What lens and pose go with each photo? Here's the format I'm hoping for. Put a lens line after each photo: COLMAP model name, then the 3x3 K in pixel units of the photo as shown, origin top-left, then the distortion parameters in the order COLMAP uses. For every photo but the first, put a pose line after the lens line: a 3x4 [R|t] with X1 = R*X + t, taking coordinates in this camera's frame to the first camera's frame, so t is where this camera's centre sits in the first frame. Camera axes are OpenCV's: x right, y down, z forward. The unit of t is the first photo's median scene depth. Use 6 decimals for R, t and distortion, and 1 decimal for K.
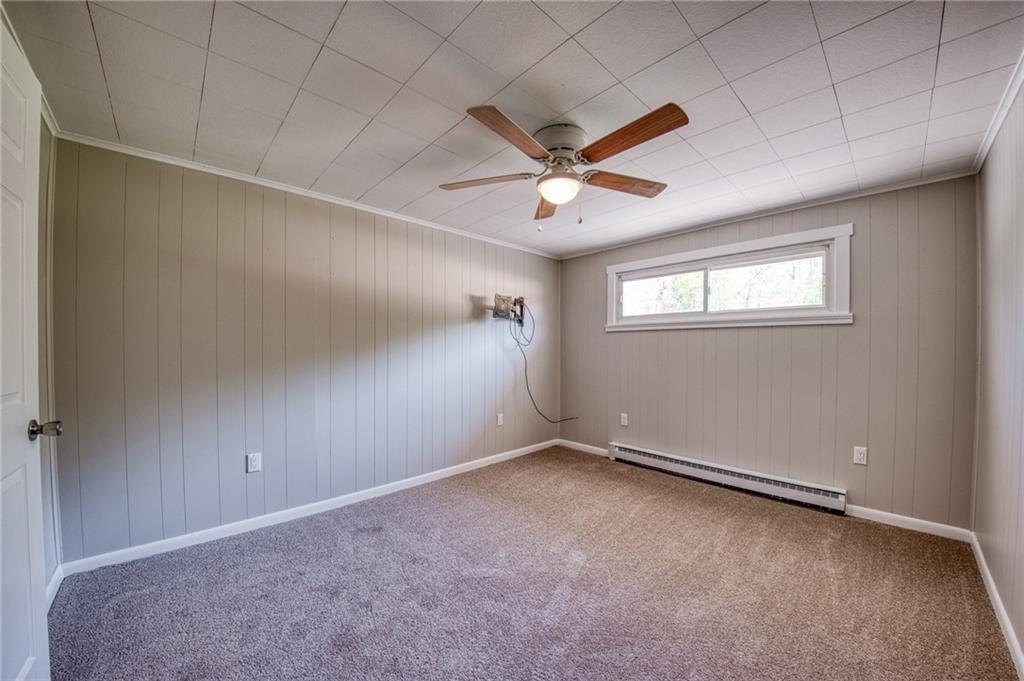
lens RADIAL K [[368.2, 0, 514.0], [0, 368.2, 338.6], [0, 0, 1]] dist [-0.022818, -0.000210]
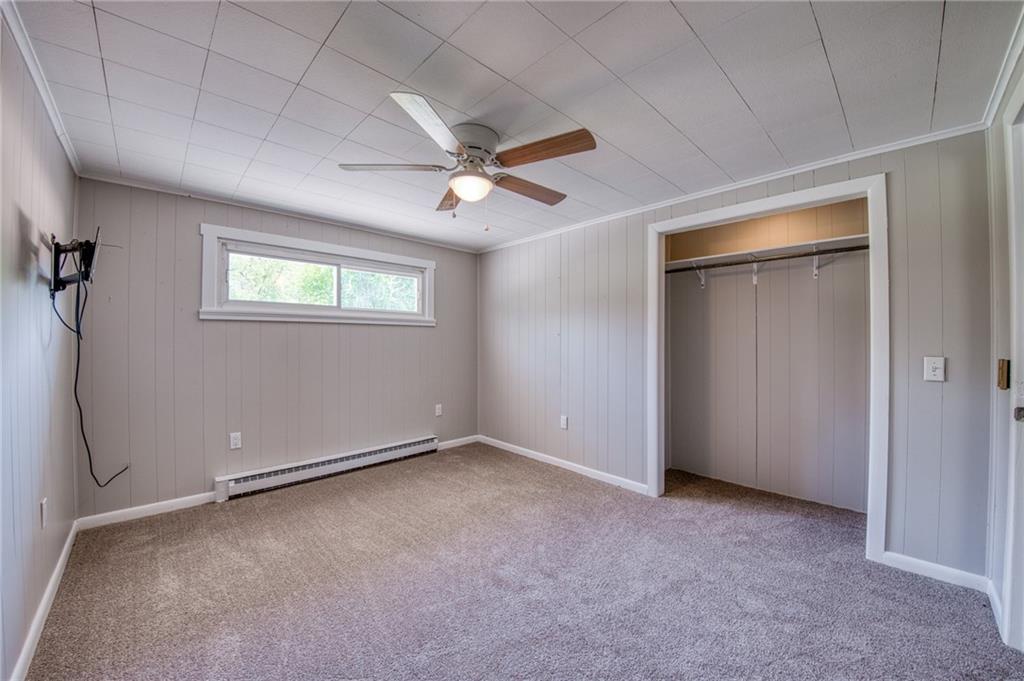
lens RADIAL K [[375.7, 0, 506.0], [0, 375.7, 332.7], [0, 0, 1]] dist [-0.020486, -0.000336]
pose [[0.007636, 0.020835, 0.999754, -0.507654], [-0.021255, 0.999560, -0.020669, 0.009523], [-0.999745, -0.021092, 0.008075, 0.518318]]
